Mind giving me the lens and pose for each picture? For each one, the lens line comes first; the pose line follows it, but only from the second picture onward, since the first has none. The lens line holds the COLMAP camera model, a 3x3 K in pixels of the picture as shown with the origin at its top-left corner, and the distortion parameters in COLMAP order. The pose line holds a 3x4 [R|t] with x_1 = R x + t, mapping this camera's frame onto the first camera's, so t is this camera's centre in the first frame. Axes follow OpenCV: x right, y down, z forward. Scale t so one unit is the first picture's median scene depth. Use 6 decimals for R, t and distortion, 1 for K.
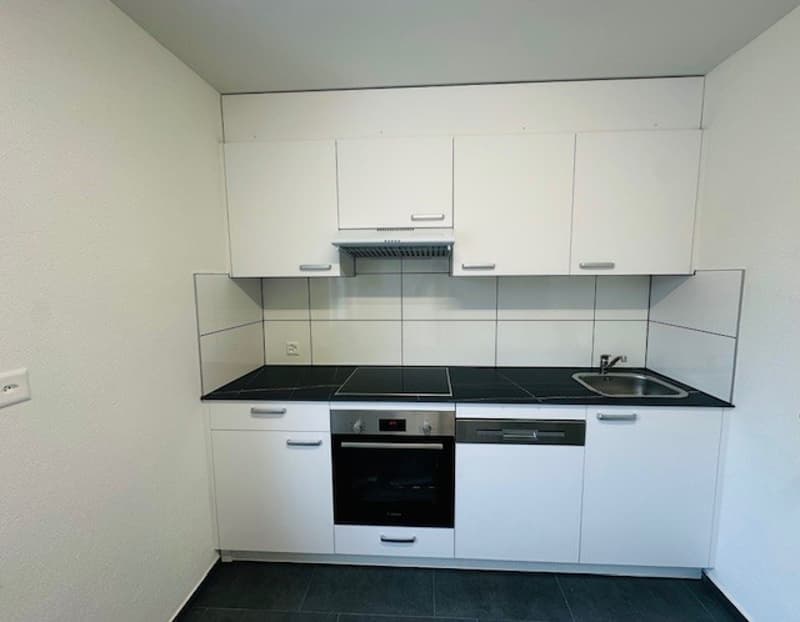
lens RADIAL K [[322.4, 0, 400.0], [0, 322.4, 311.0], [0, 0, 1]] dist [0.000023, -0.000062]
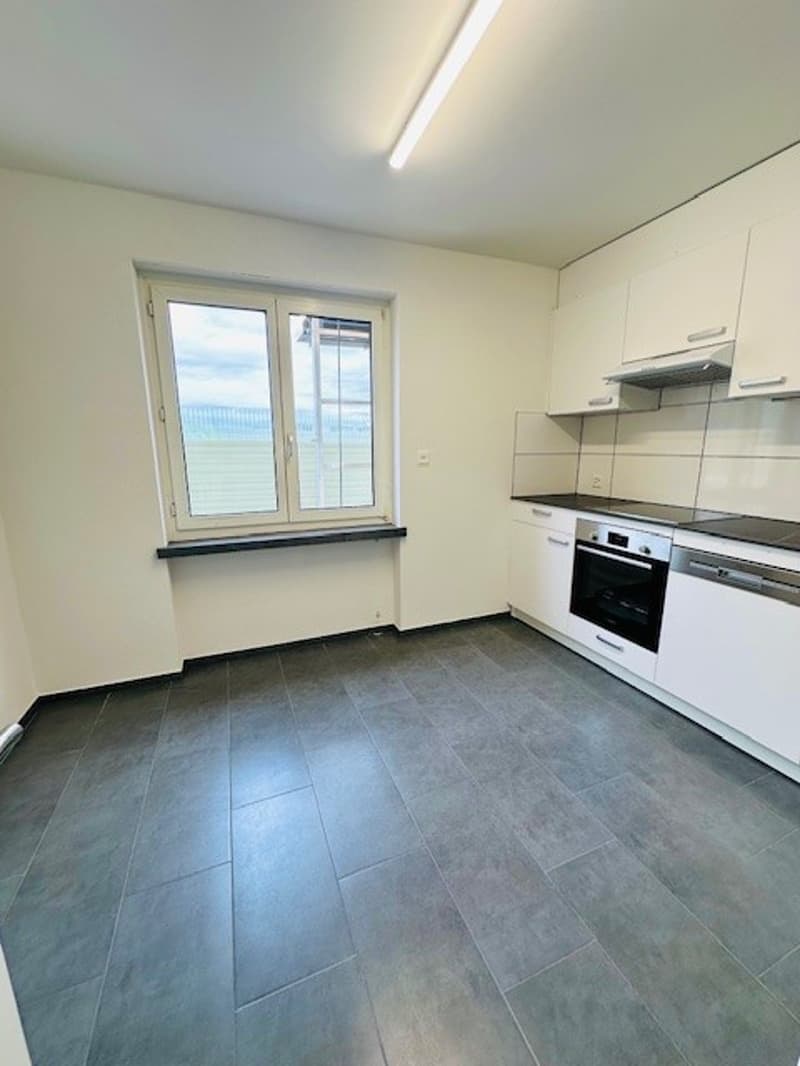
lens RADIAL K [[423.8, 0, 400.0], [0, 423.8, 533.0], [0, 0, 1]] dist [-0.000812, -0.000037]
pose [[0.420703, 0.187909, -0.887524, 0.914504], [-0.094516, 0.982068, 0.163124, 0.153483], [0.902261, 0.015258, 0.430919, -0.303877]]
